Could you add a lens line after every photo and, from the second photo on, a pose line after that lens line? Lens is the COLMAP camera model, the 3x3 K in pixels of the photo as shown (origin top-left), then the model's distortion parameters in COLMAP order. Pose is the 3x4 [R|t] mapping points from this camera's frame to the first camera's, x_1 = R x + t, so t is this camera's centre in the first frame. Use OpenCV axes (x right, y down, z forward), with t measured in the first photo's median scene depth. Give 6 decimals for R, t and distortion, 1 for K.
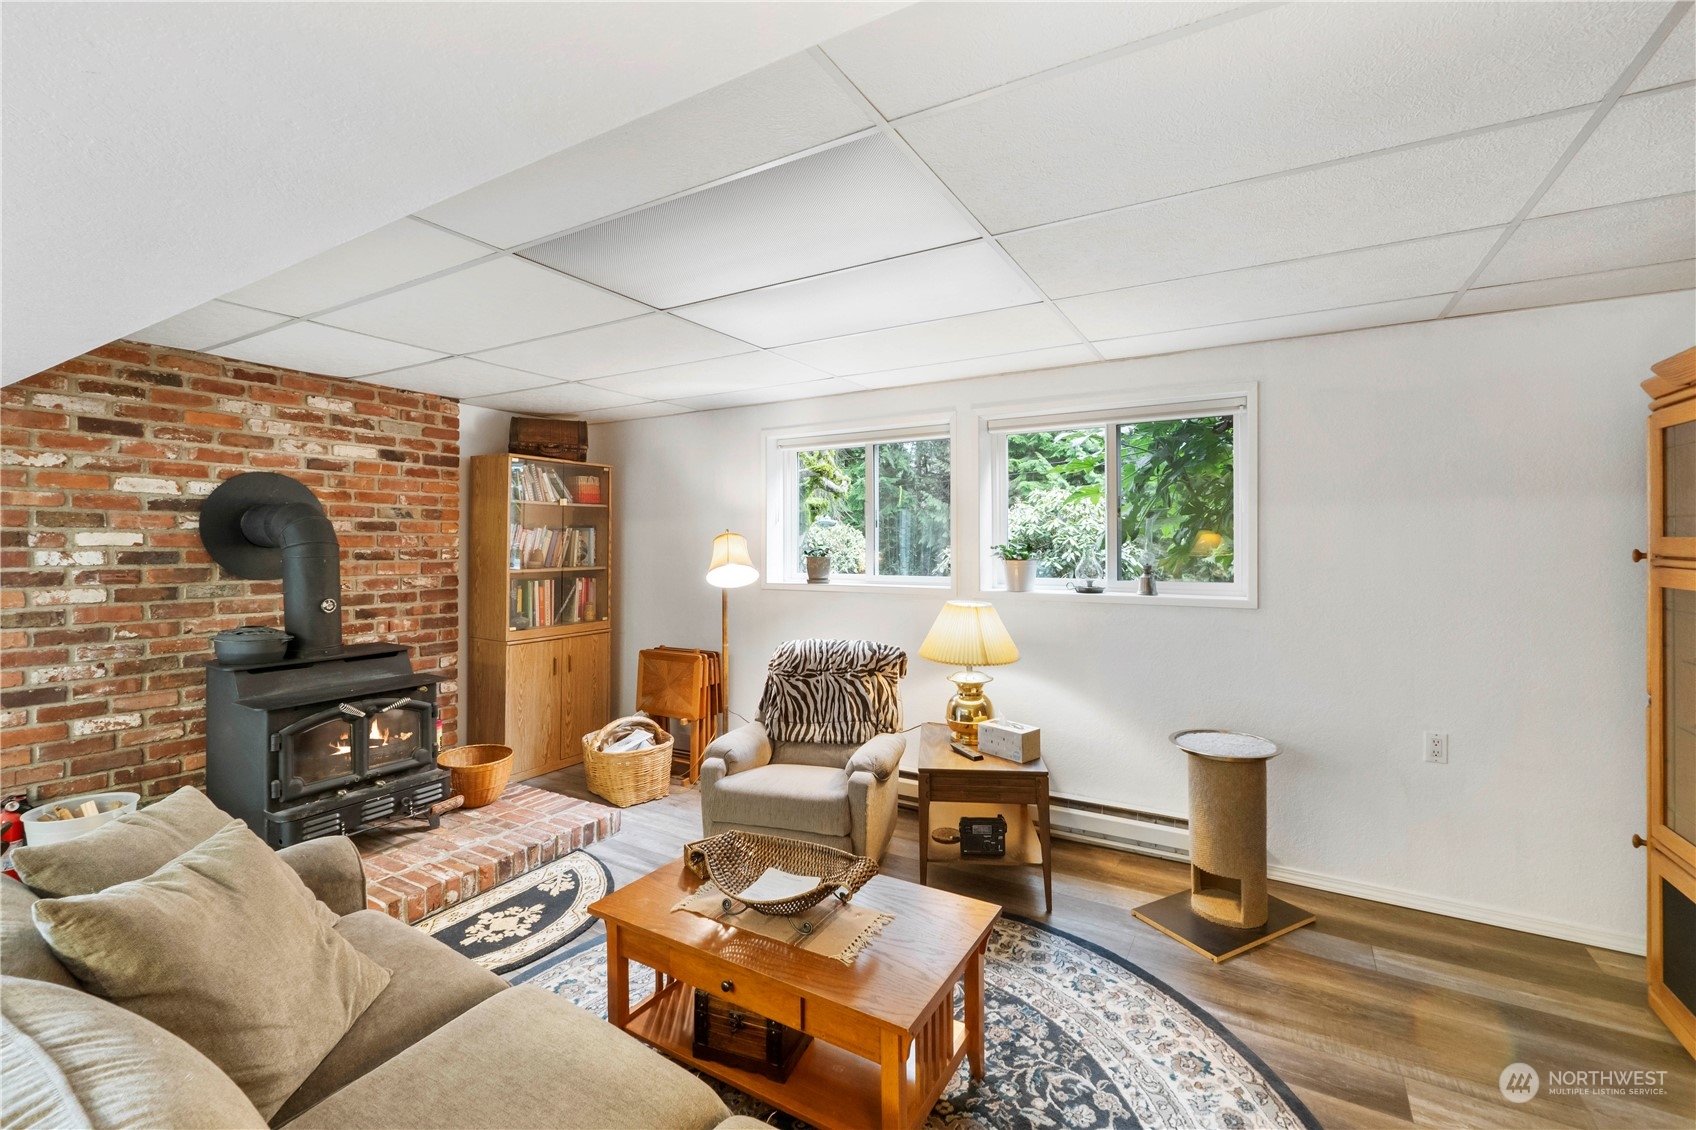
lens RADIAL K [[731.8, 0, 848.0], [0, 731.8, 551.2], [0, 0, 1]] dist [-0.001789, -0.000035]
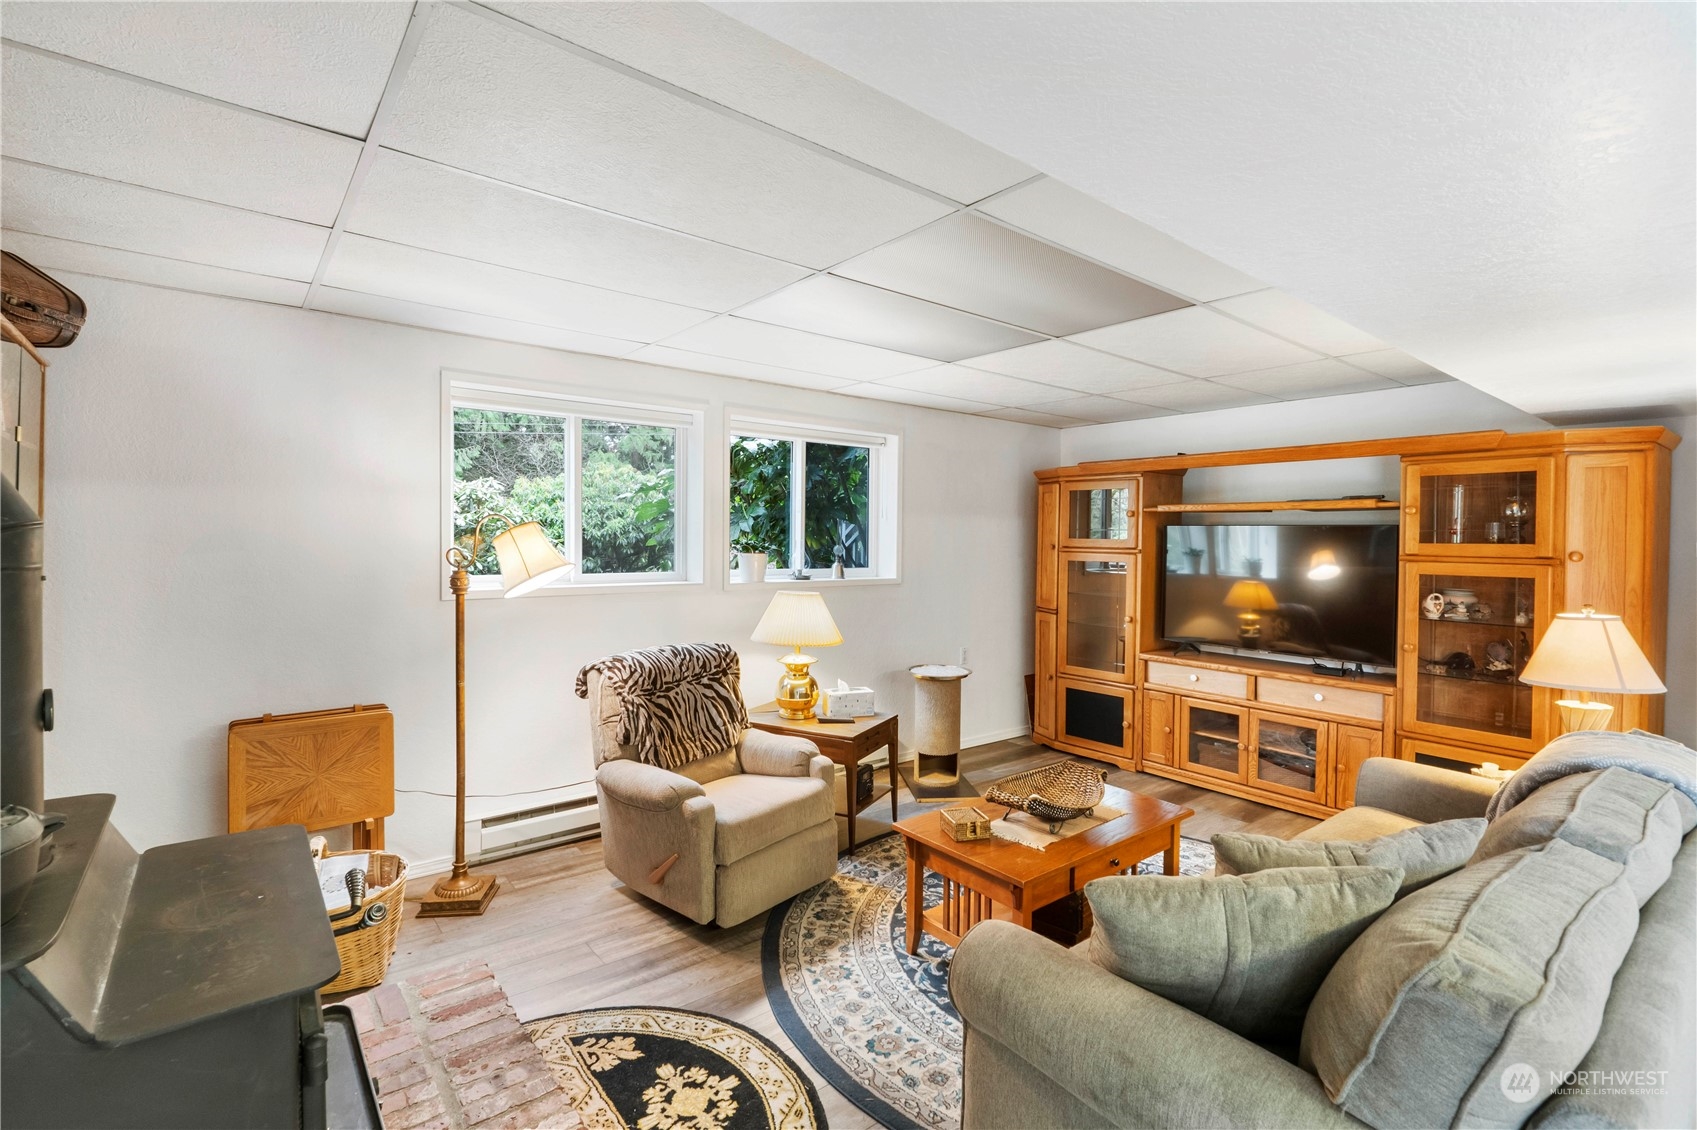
lens RADIAL K [[781.7, 0, 853.6], [0, 781.7, 561.2], [0, 0, 1]] dist [0.000677, 0.000127]
pose [[0.339482, -0.021116, 0.940375, -0.942966], [-0.004556, 0.999699, 0.024093, -0.004766], [-0.940601, -0.012463, 0.339284, 0.538784]]
